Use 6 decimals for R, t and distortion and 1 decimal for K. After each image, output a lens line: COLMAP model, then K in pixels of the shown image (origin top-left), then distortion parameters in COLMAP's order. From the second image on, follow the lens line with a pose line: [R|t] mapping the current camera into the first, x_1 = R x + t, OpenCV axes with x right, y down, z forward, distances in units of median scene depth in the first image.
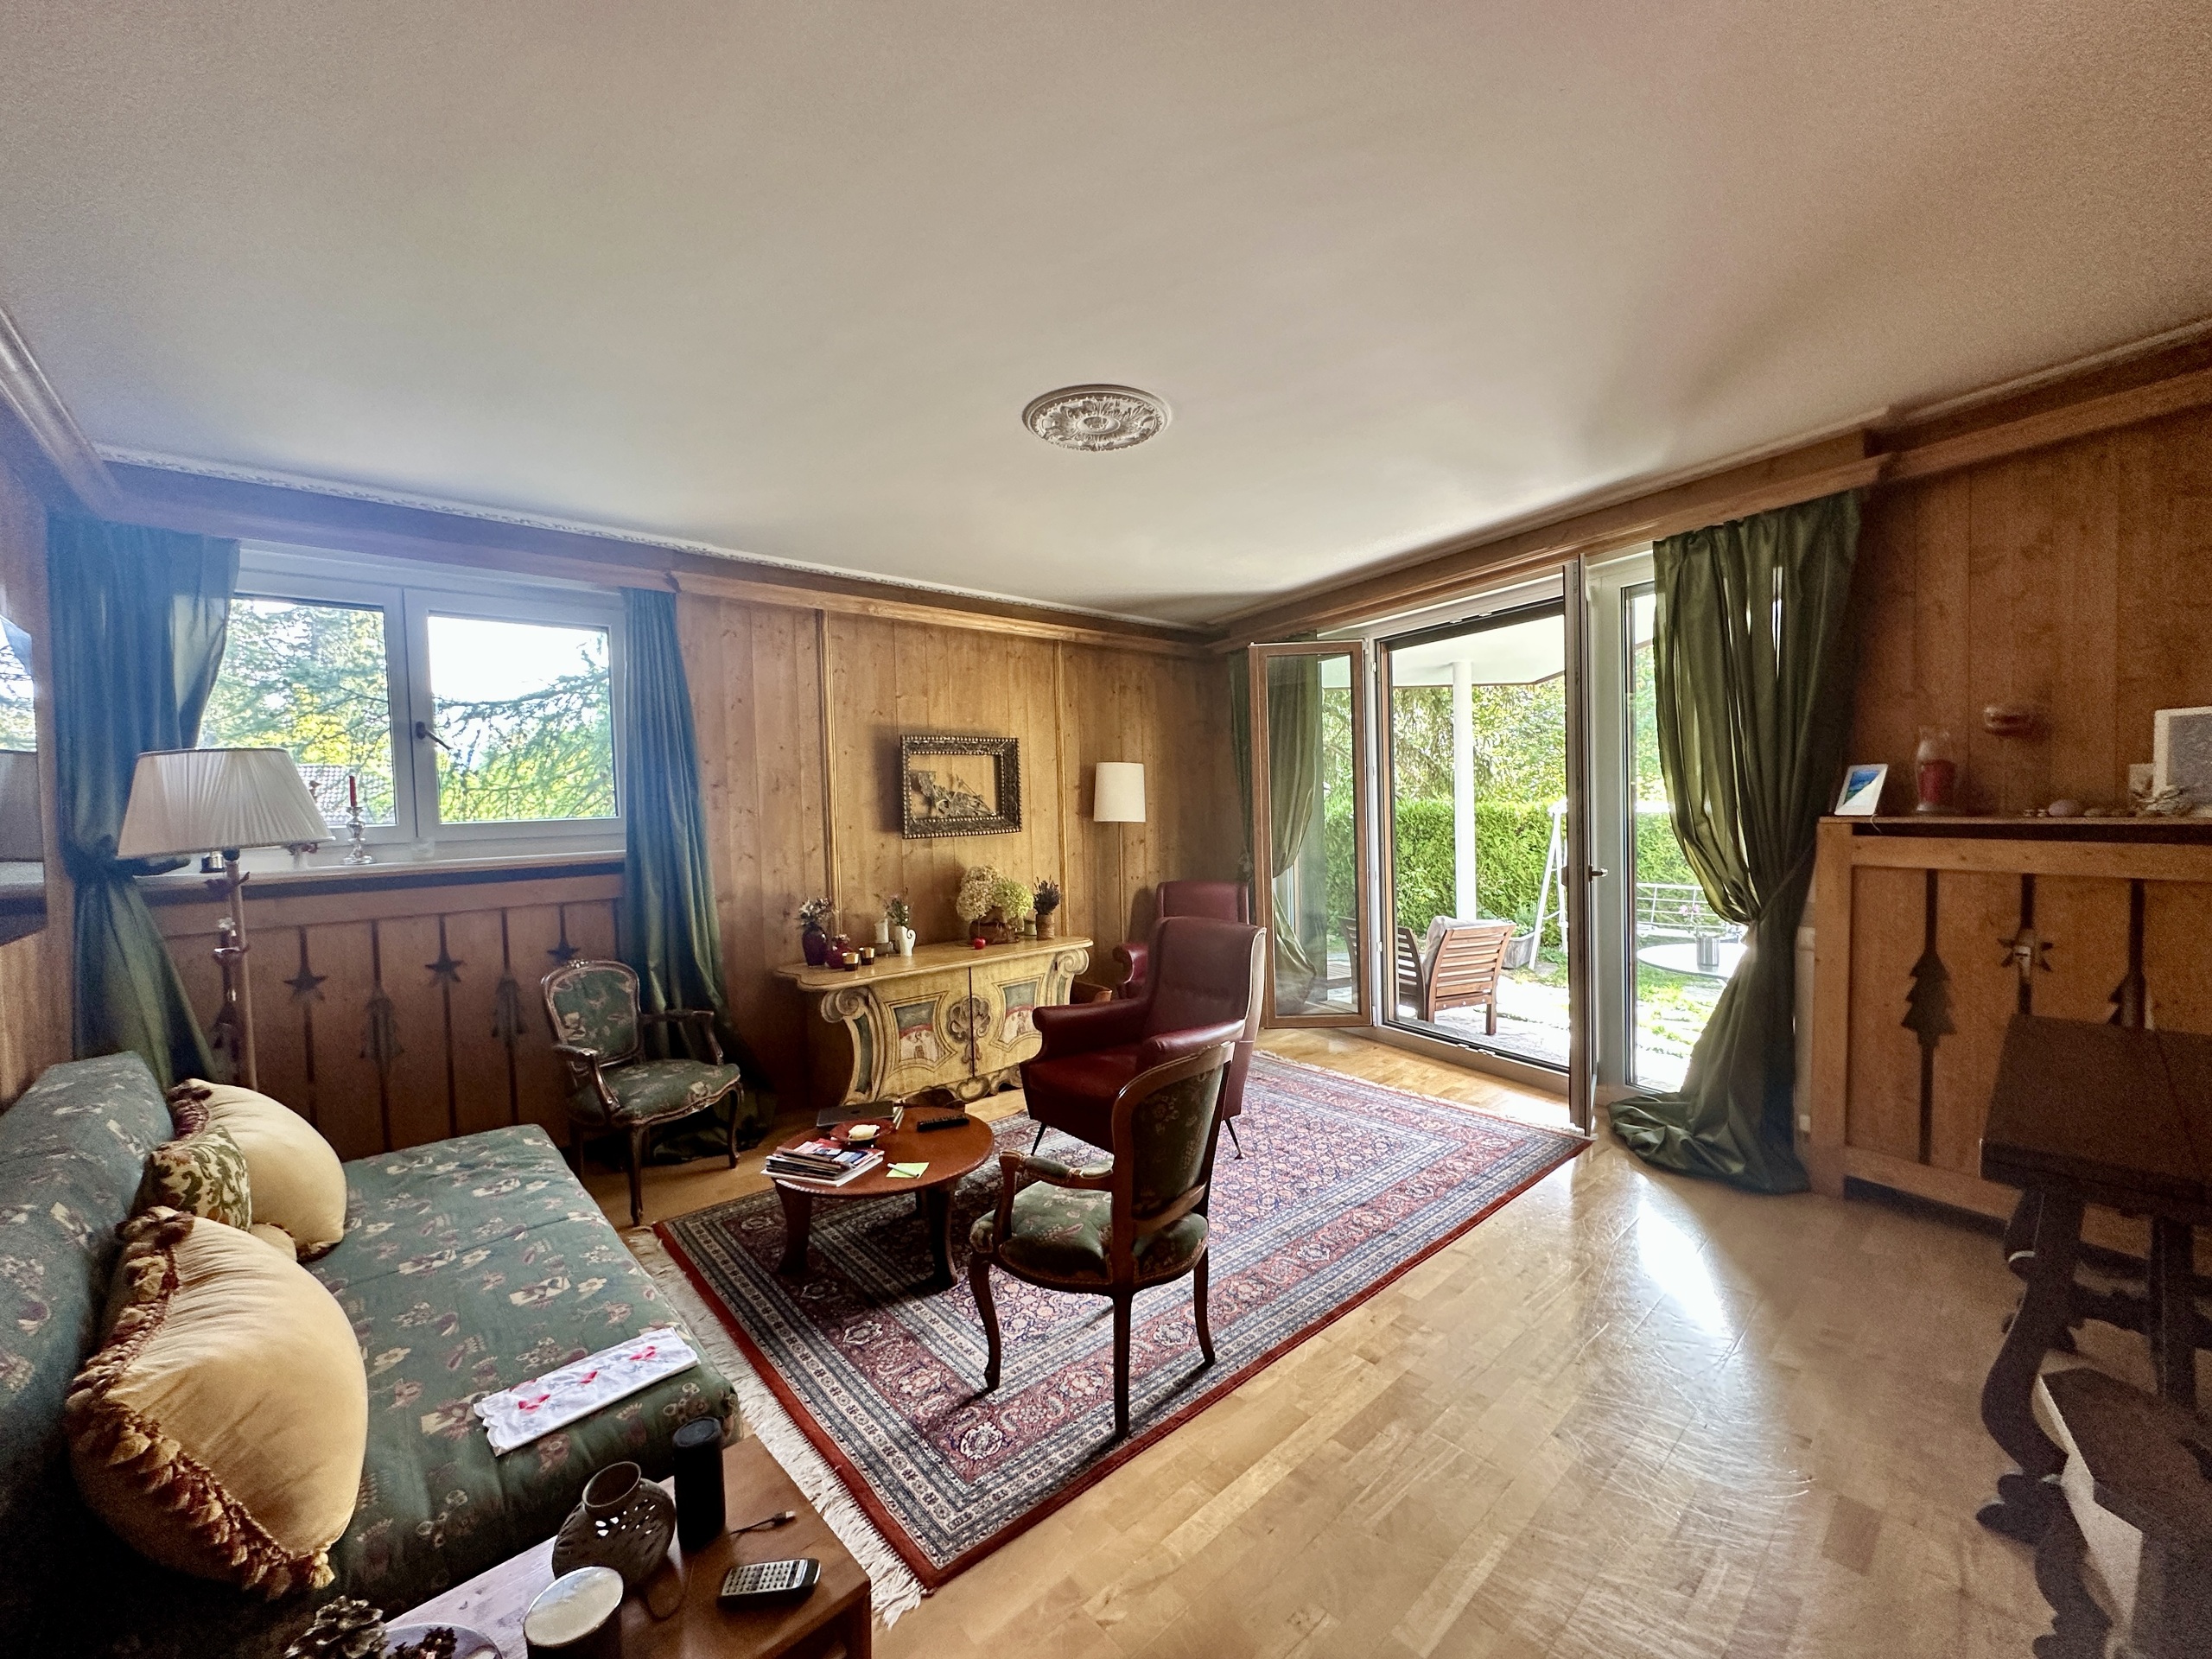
lens RADIAL K [[882.1, 0, 1106.0], [0, 882.1, 829.5], [0, 0, 1]] dist [-0.000193, 0.000000]
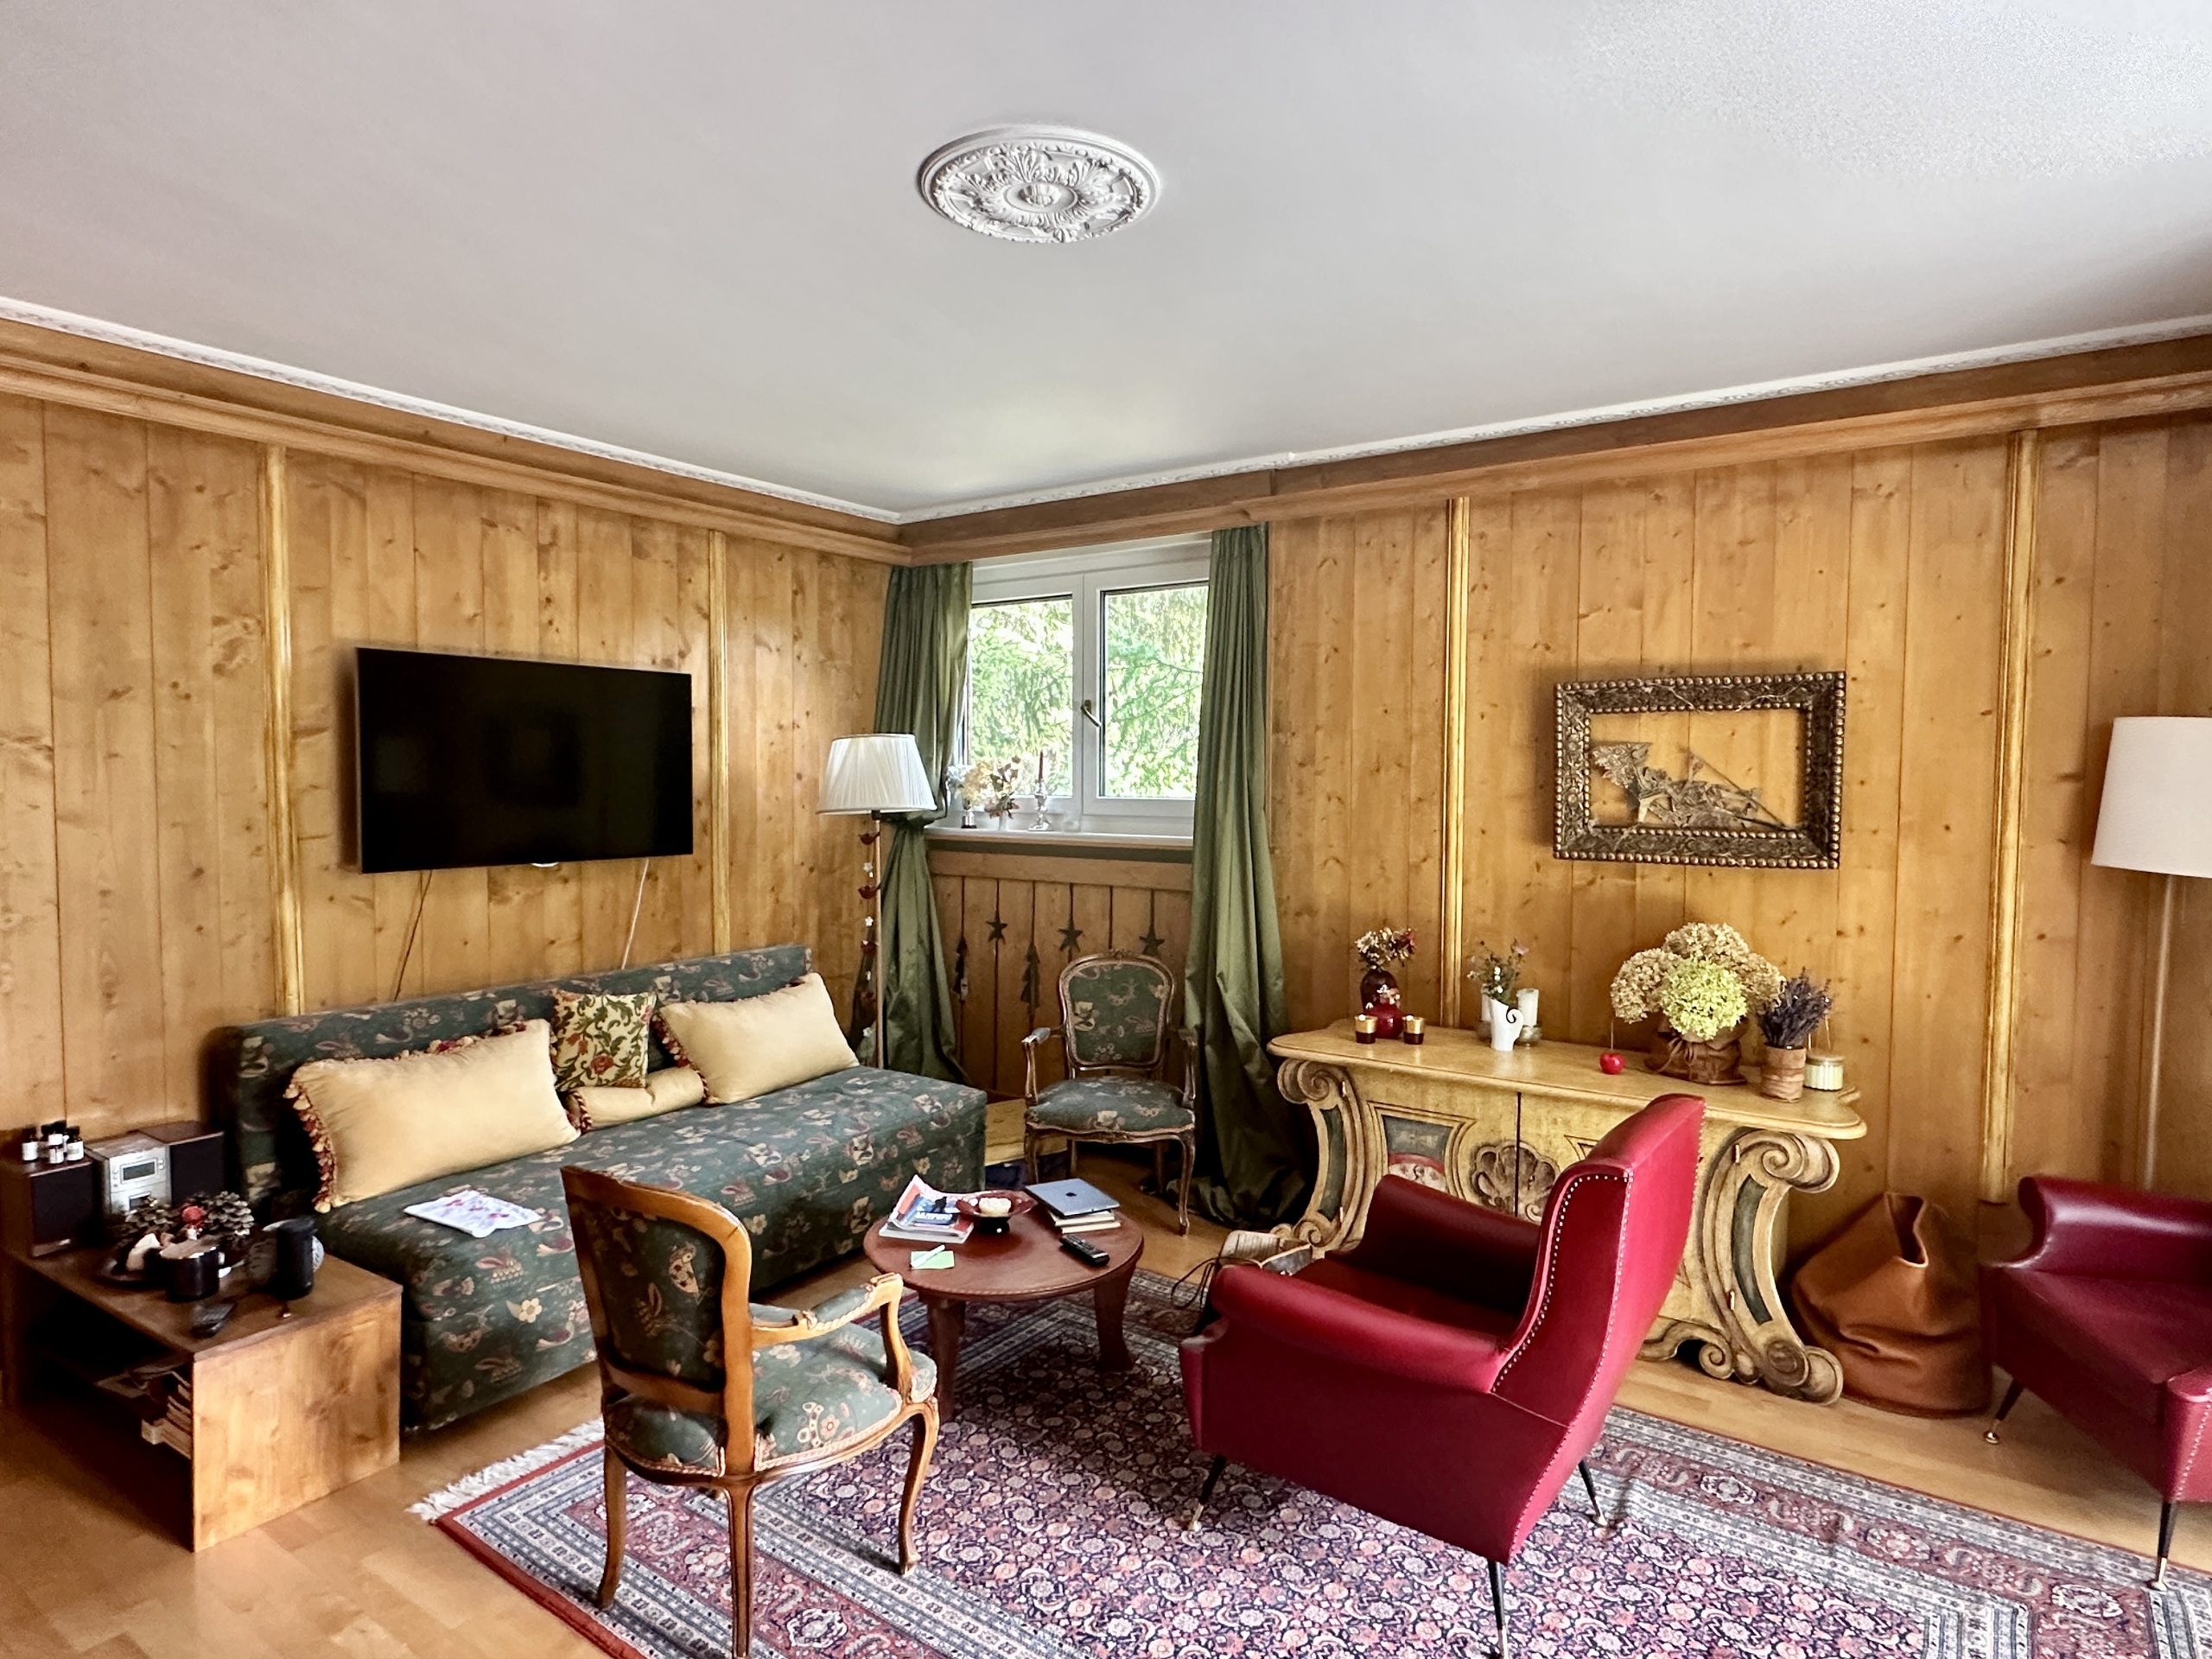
lens RADIAL K [[1254.6, 0, 1106.0], [0, 1254.6, 829.5], [0, 0, 1]] dist [-0.001670, -0.000309]
pose [[0.232626, 0.073963, -0.969750, 0.573908], [-0.044359, 0.996873, 0.065390, -0.055853], [0.971554, 0.027805, 0.235180, 0.564000]]
